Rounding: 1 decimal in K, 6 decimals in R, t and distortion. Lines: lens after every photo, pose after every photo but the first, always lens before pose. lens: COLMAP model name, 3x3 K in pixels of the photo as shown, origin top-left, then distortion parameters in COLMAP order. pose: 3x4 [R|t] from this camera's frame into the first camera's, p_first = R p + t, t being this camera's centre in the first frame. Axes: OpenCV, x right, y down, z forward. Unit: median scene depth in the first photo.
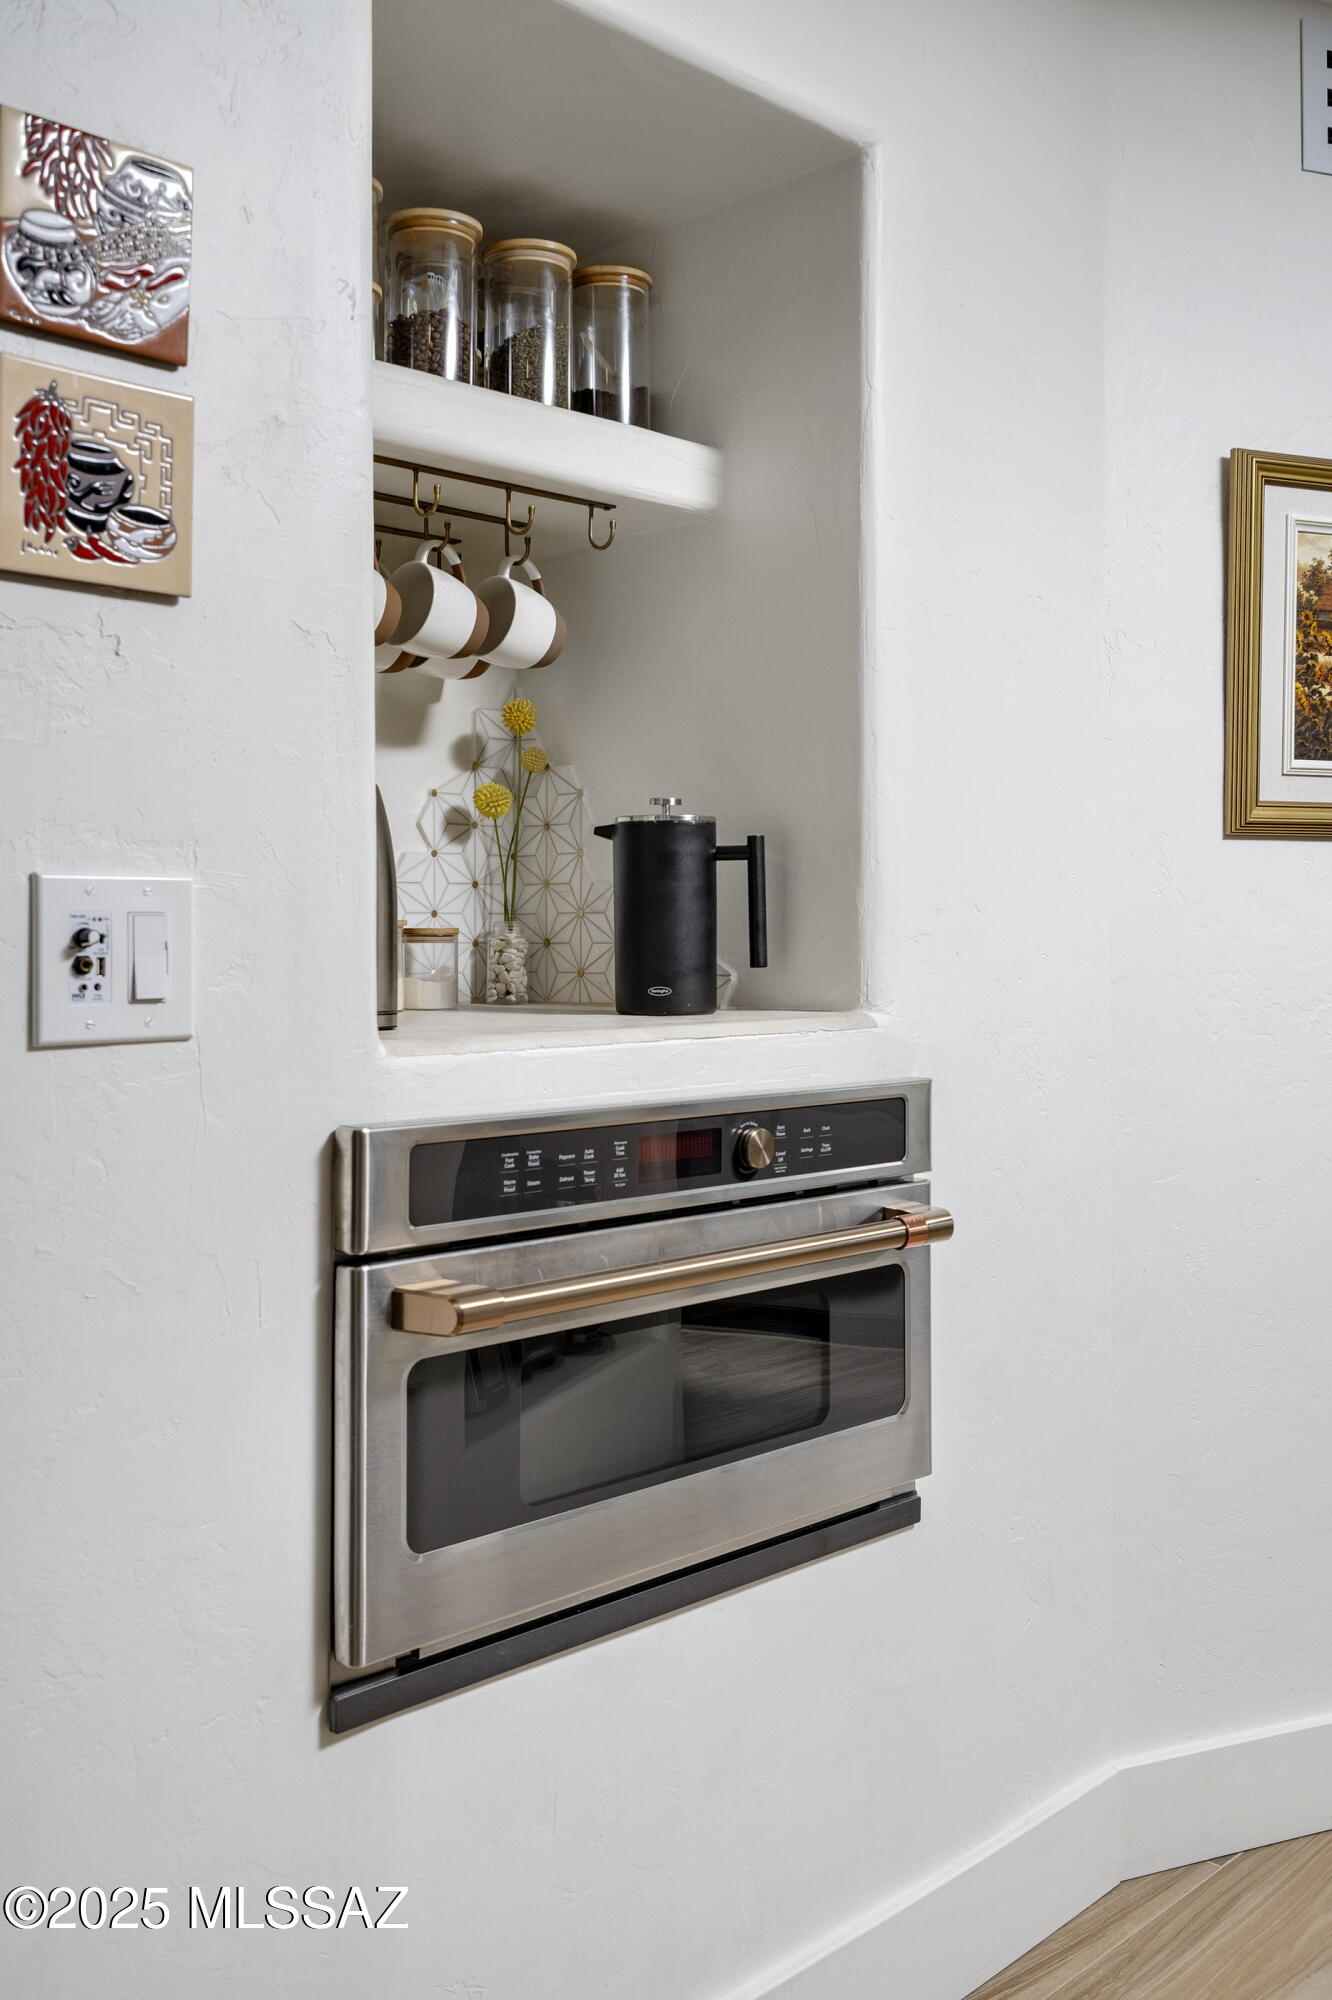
lens RADIAL K [[1750.3, 0, 668.7], [0, 1750.3, 993.9], [0, 0, 1]] dist [0.000154, 0.004526]
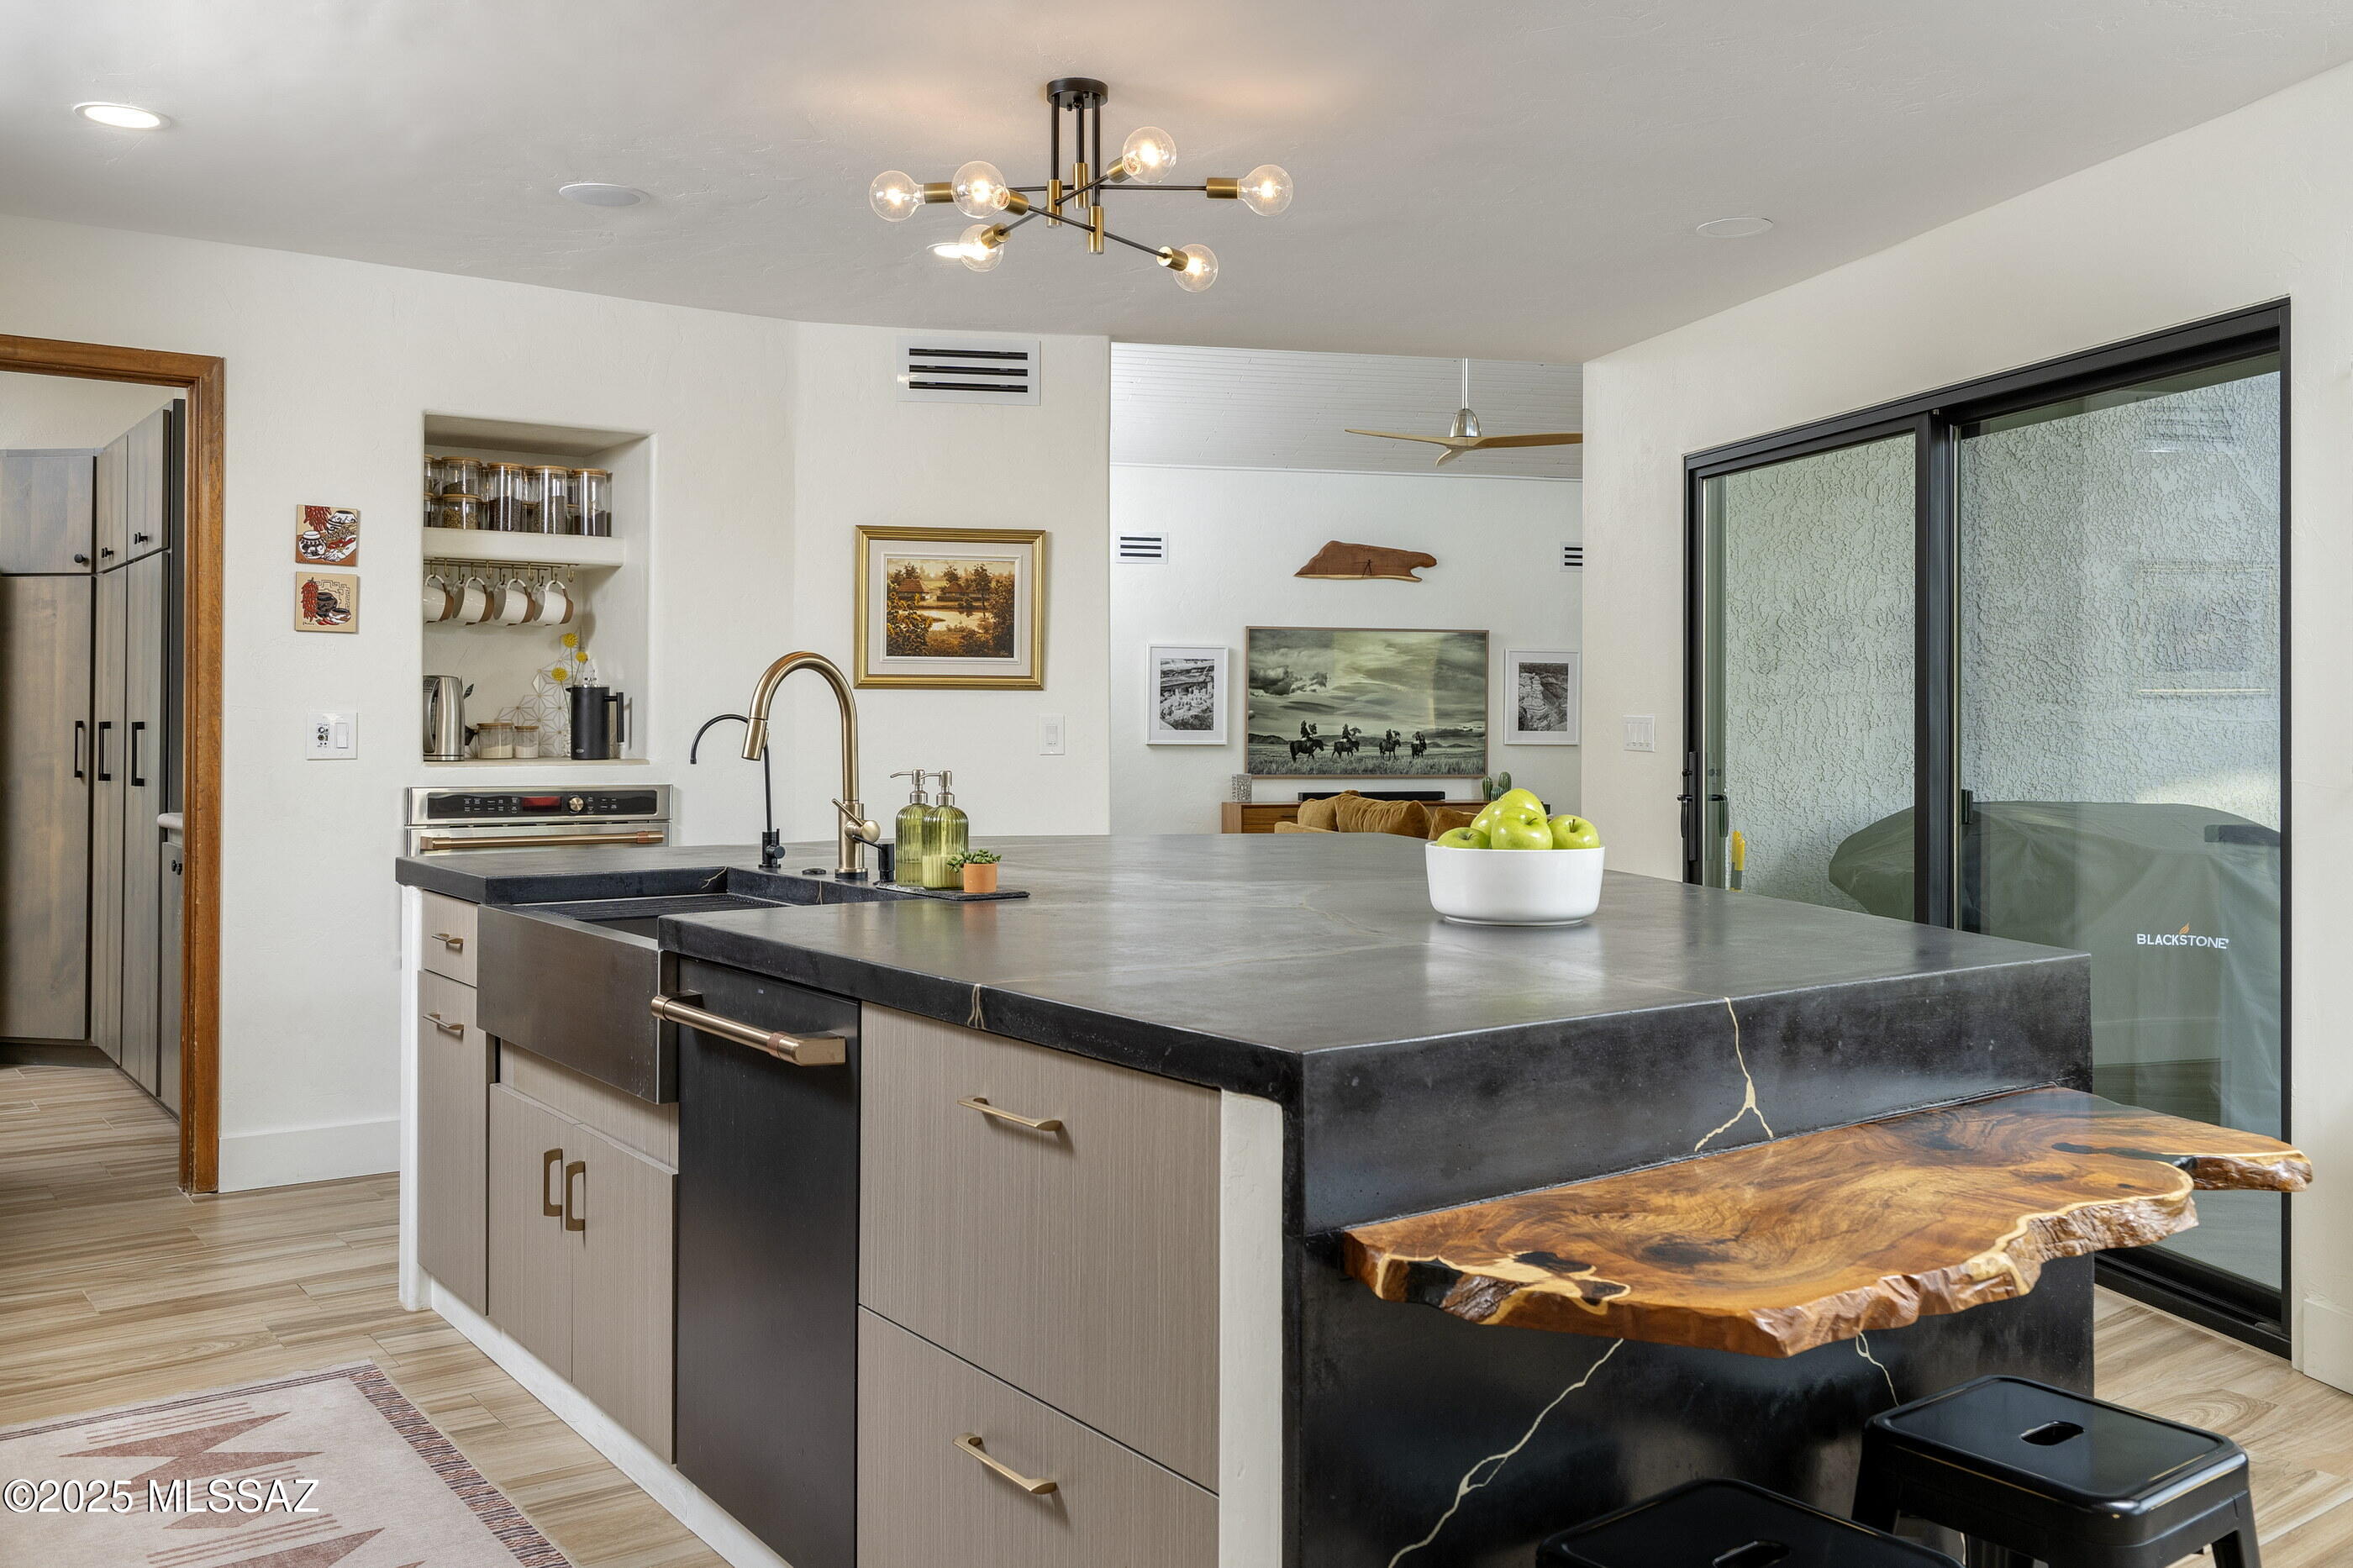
lens RADIAL K [[1938.0, 0, 1173.3], [0, 1938.0, 770.3], [0, 0, 1]] dist [-0.006616, -0.001523]
pose [[0.993076, 0.001129, -0.117470, 1.699002], [-0.003440, 0.999805, -0.019469, 0.111502], [0.117425, 0.019738, 0.992886, -2.485242]]
